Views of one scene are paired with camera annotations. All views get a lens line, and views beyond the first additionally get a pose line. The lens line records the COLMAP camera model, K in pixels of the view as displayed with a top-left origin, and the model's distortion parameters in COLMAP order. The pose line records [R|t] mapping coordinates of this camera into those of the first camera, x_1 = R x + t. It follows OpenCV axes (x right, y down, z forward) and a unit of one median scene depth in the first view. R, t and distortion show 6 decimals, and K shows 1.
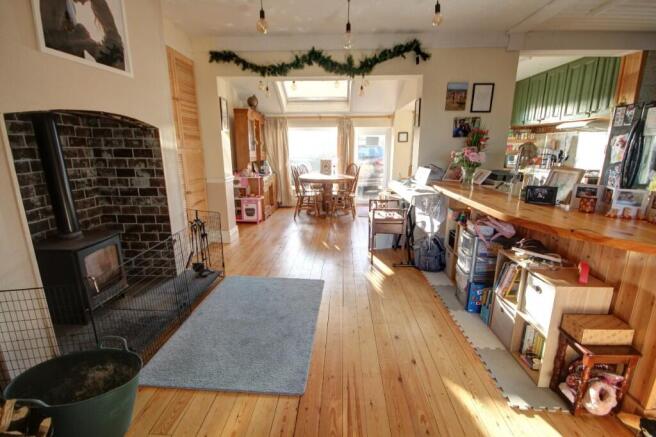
lens RADIAL K [[309.7, 0, 331.3], [0, 309.7, 220.6], [0, 0, 1]] dist [0.002974, -0.004901]
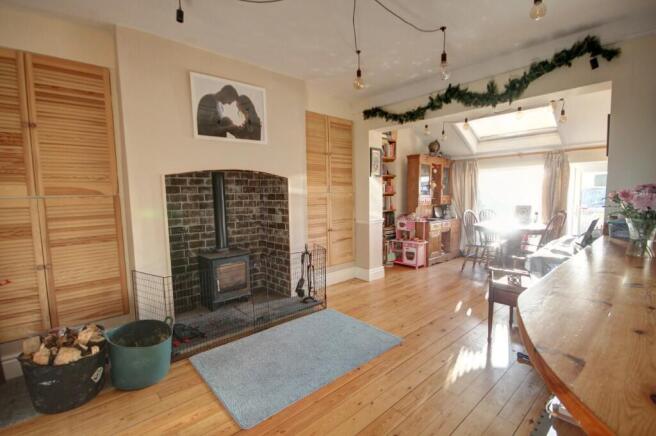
lens RADIAL K [[309.7, 0, 332.1], [0, 309.7, 220.1], [0, 0, 1]] dist [0.002974, -0.004901]
pose [[0.710045, 0.047902, -0.702525, 0.362929], [-0.147415, 0.985688, -0.081783, -0.032273], [0.688553, 0.161632, 0.706944, 0.170459]]
